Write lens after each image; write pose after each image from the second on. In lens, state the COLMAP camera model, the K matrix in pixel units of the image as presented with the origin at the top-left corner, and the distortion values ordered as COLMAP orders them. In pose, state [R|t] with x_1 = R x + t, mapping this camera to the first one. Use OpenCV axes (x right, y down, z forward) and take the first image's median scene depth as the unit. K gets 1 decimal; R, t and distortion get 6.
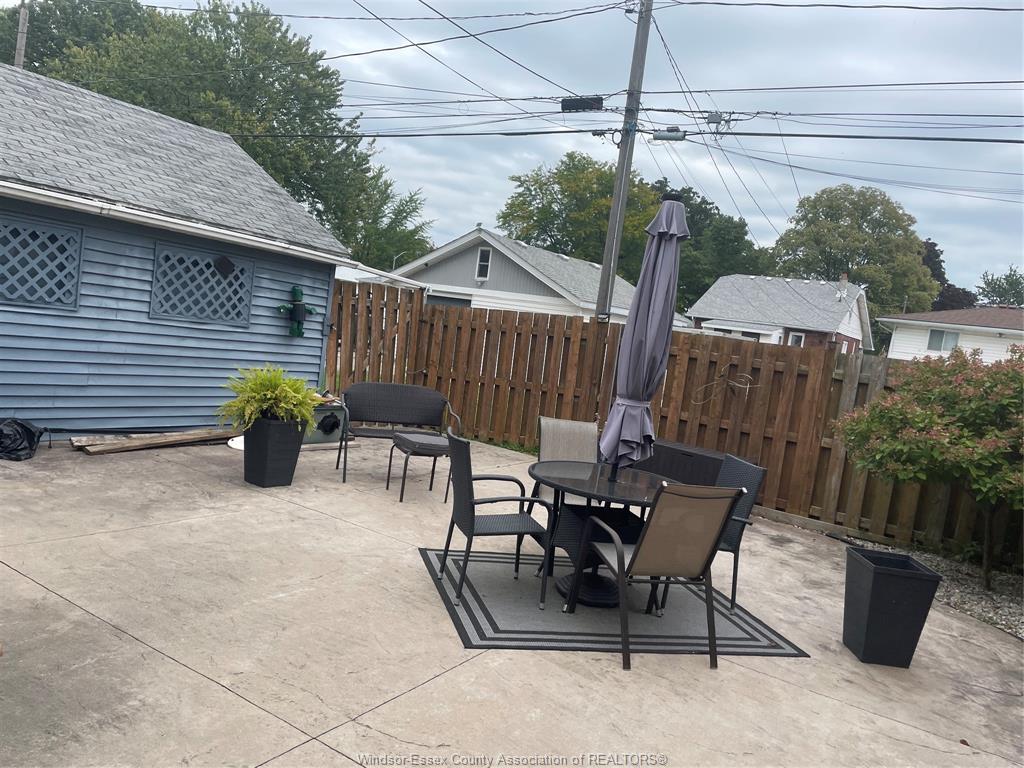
lens RADIAL K [[773.0, 0, 513.4], [0, 773.0, 384.2], [0, 0, 1]] dist [0.070254, -0.091327]
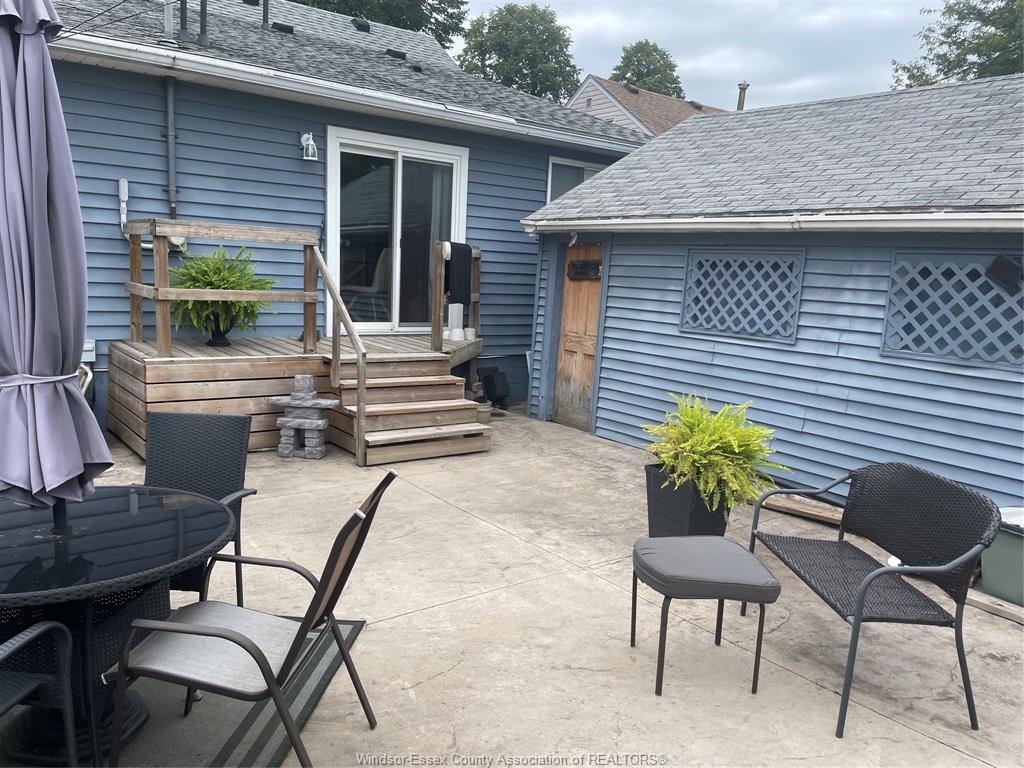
lens RADIAL K [[773.0, 0, 541.1], [0, 773.0, 382.5], [0, 0, 1]] dist [0.070254, -0.091327]
pose [[-0.304112, -0.027729, -0.952233, 0.350483], [-0.174590, 0.984268, 0.027097, -0.024994], [0.936501, 0.174491, -0.304169, 0.977078]]
